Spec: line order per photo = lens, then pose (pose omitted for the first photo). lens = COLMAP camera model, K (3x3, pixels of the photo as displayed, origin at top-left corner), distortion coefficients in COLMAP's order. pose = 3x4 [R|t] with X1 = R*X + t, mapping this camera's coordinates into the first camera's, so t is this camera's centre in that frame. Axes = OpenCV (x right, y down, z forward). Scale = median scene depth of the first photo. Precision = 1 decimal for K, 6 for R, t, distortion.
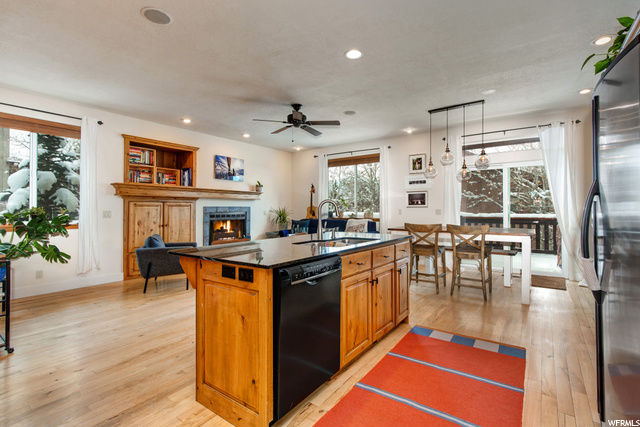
lens RADIAL K [[306.5, 0, 321.5], [0, 306.5, 206.3], [0, 0, 1]] dist [0.001001, -0.000188]
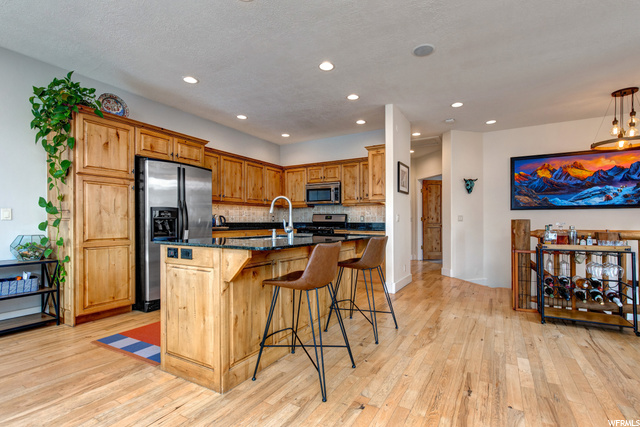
lens RADIAL K [[301.6, 0, 324.7], [0, 301.6, 224.2], [0, 0, 1]] dist [0.002833, -0.000137]
pose [[-0.994603, 0.005278, -0.103617, -0.004104], [0.005765, 0.999974, -0.004405, 0.030507], [0.103591, -0.004978, -0.994608, 0.858299]]
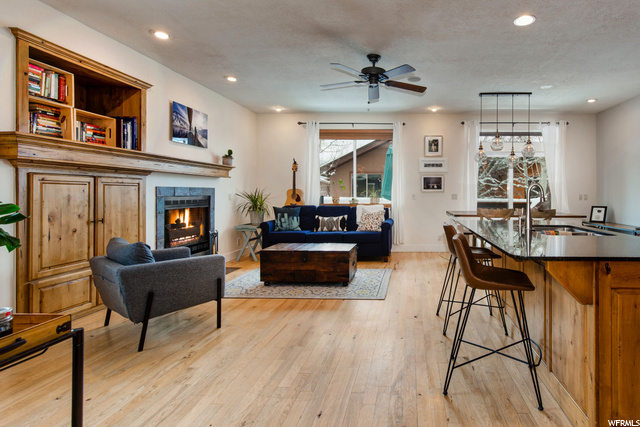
lens RADIAL K [[346.1, 0, 409.1], [0, 346.1, 195.3], [0, 0, 1]] dist [-0.001402, -0.002123]
pose [[0.816047, 0.005338, 0.577961, -0.368440], [-0.014006, 0.999846, 0.010541, 0.004131], [-0.577816, -0.016697, 0.815996, 0.177234]]
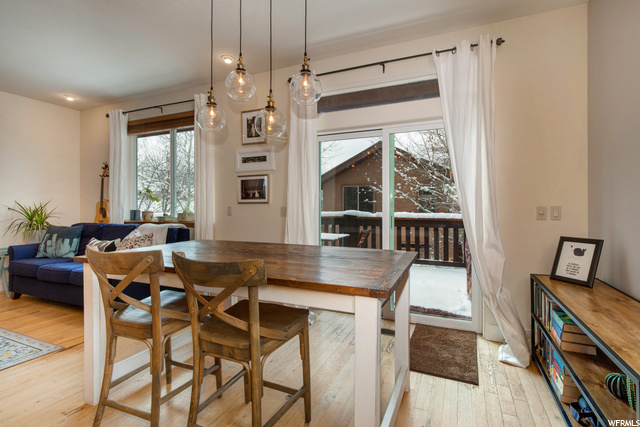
lens RADIAL K [[301.9, 0, 335.3], [0, 301.9, 207.8], [0, 0, 1]] dist [-0.001515, -0.000660]
pose [[0.974019, 0.001694, 0.226461, 0.339265], [-0.004831, 0.999900, 0.013299, 0.003504], [-0.226416, -0.014048, 0.973929, 0.424978]]
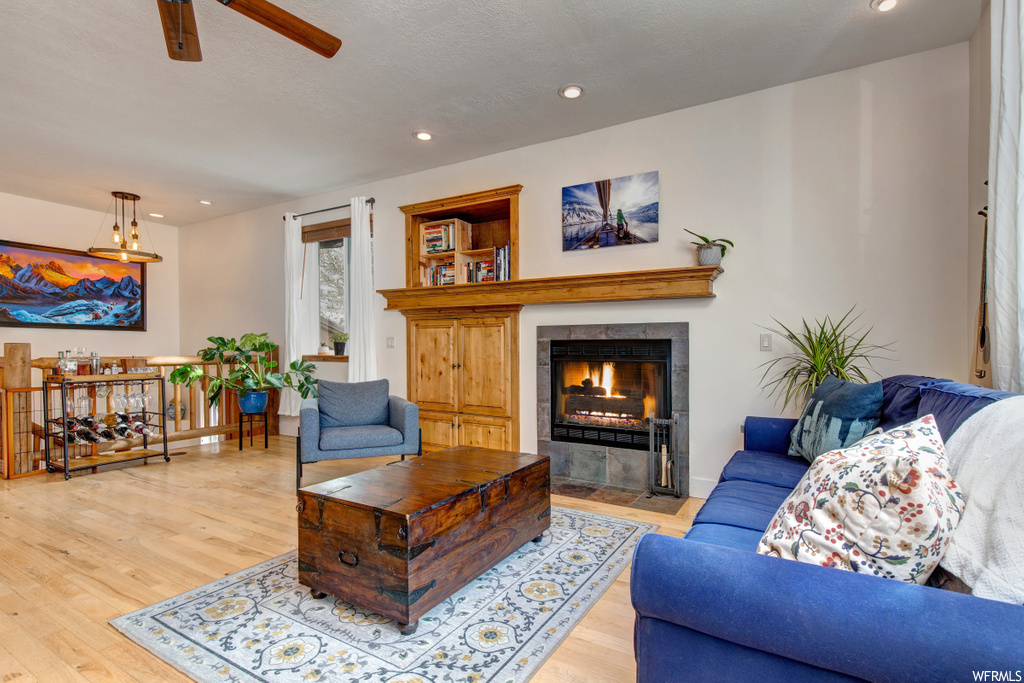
lens RADIAL K [[482.6, 0, 519.6], [0, 482.6, 358.6], [0, 0, 1]] dist [0.002833, -0.000137]
pose [[0.103551, 0.025214, -0.994305, 0.250273], [0.003910, 0.999661, 0.025757, 0.027532], [0.994616, -0.006555, 0.103417, 0.907390]]
